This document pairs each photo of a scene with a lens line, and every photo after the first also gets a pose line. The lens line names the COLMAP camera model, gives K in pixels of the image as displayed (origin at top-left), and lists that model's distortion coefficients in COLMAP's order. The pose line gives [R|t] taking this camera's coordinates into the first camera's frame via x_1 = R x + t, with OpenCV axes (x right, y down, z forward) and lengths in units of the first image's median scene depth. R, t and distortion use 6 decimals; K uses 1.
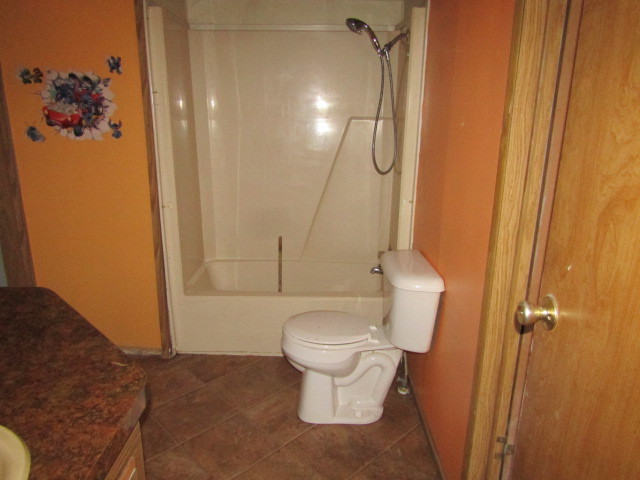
lens RADIAL K [[463.3, 0, 316.1], [0, 463.3, 234.9], [0, 0, 1]] dist [0.002270, 0.000583]
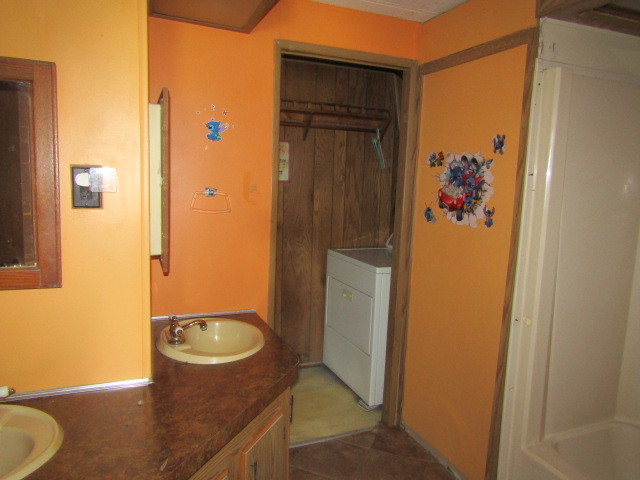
lens RADIAL K [[463.3, 0, 322.3], [0, 463.3, 237.6], [0, 0, 1]] dist [0.002270, 0.000583]
pose [[0.403212, 0.121644, -0.906986, 0.226796], [-0.271370, 0.962438, 0.008441, -0.116065], [0.873944, 0.242725, 0.421077, 0.386049]]
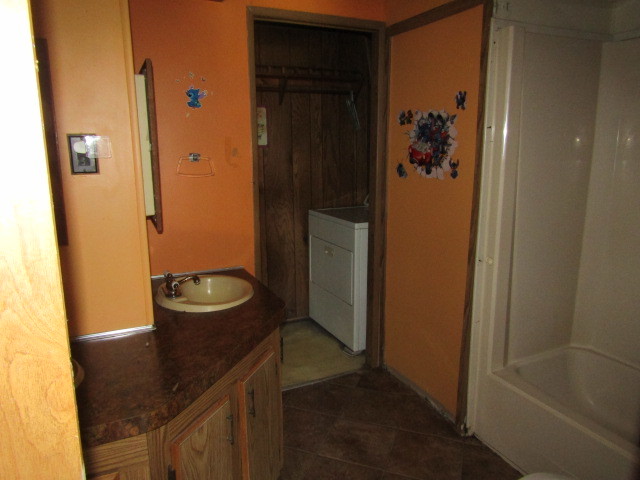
lens RADIAL K [[463.3, 0, 322.3], [0, 463.3, 236.2], [0, 0, 1]] dist [0.002270, 0.000583]
pose [[0.443498, 0.162667, -0.881391, 0.295376], [-0.225551, 0.972000, 0.065897, -0.099005], [0.867431, 0.169574, 0.467770, 0.363847]]
